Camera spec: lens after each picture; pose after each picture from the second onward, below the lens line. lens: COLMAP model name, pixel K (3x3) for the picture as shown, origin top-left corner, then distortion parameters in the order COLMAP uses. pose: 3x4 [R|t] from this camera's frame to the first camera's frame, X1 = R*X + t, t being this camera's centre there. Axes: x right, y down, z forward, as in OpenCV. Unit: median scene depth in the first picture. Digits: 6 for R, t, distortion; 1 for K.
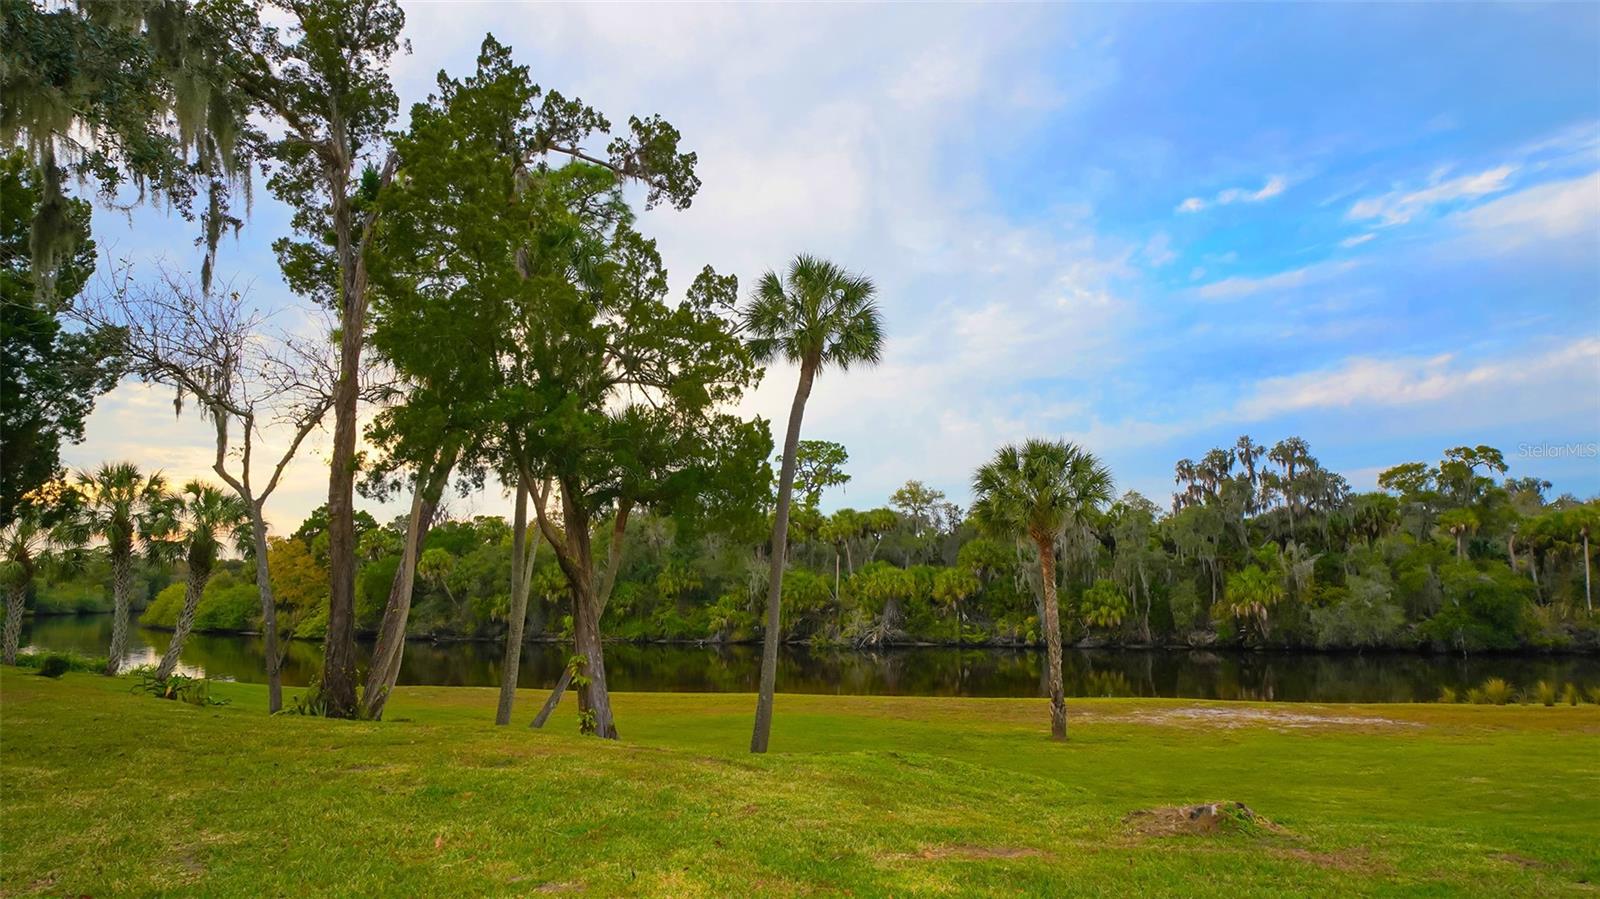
lens RADIAL K [[955.0, 0, 800.0], [0, 955.0, 449.5], [0, 0, 1]] dist [0.020111, 0.001244]
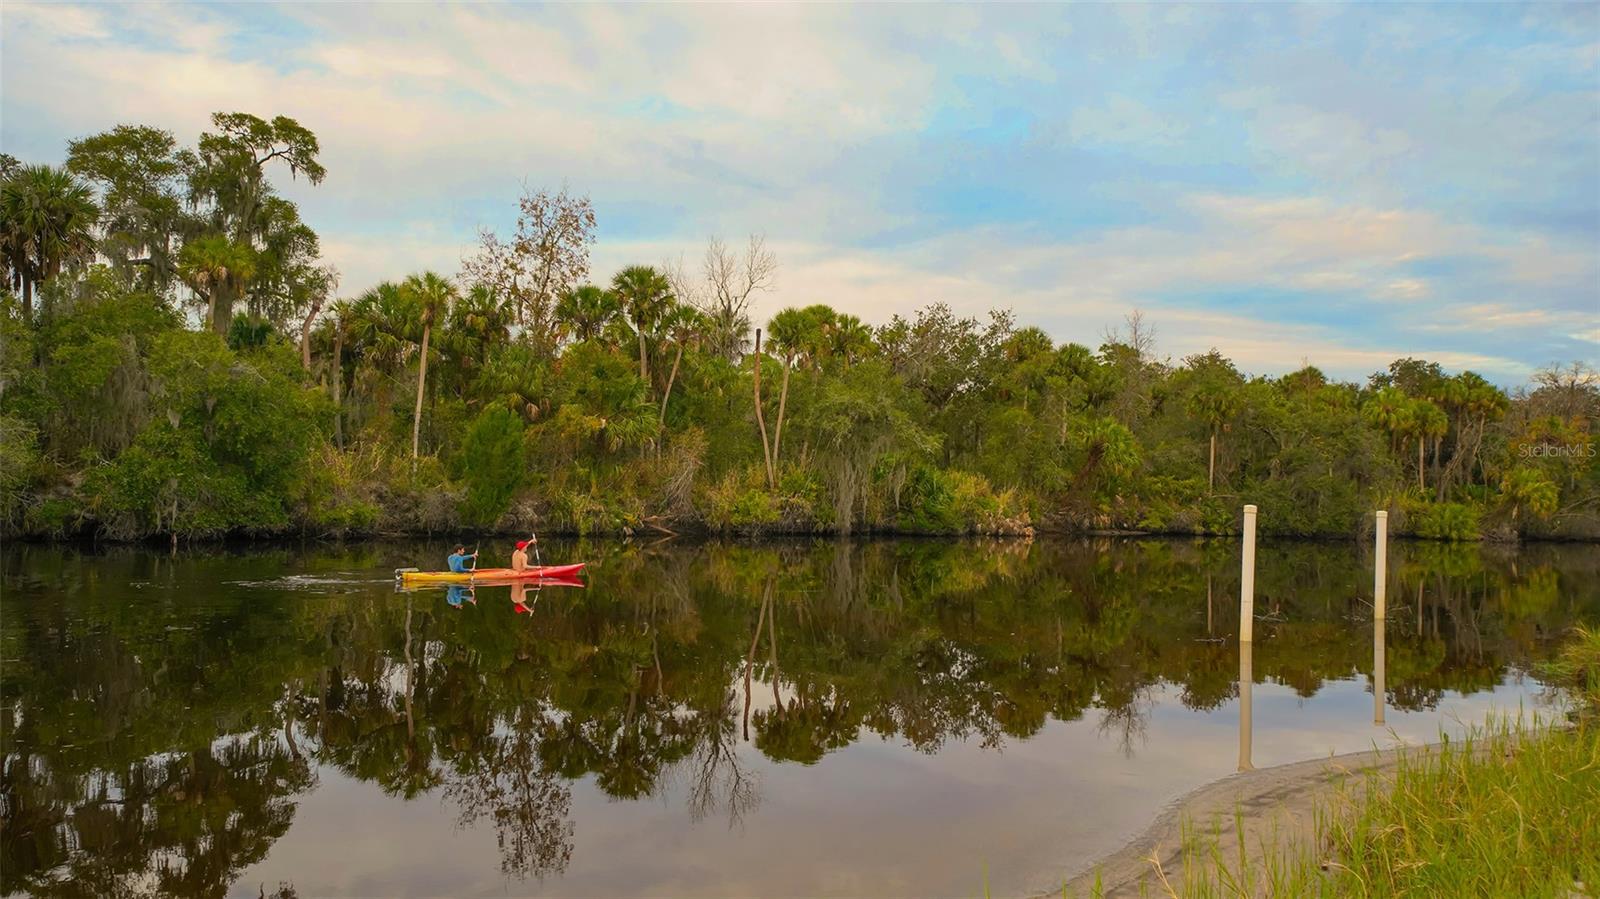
lens RADIAL K [[1063.6, 0, 795.1], [0, 1063.6, 460.5], [0, 0, 1]] dist [-0.002933, 0.002498]
pose [[0.480866, 0.053059, 0.875187, 0.397615], [-0.156620, 0.987311, 0.026197, 0.118138], [-0.862692, -0.149669, 0.483075, 0.529927]]
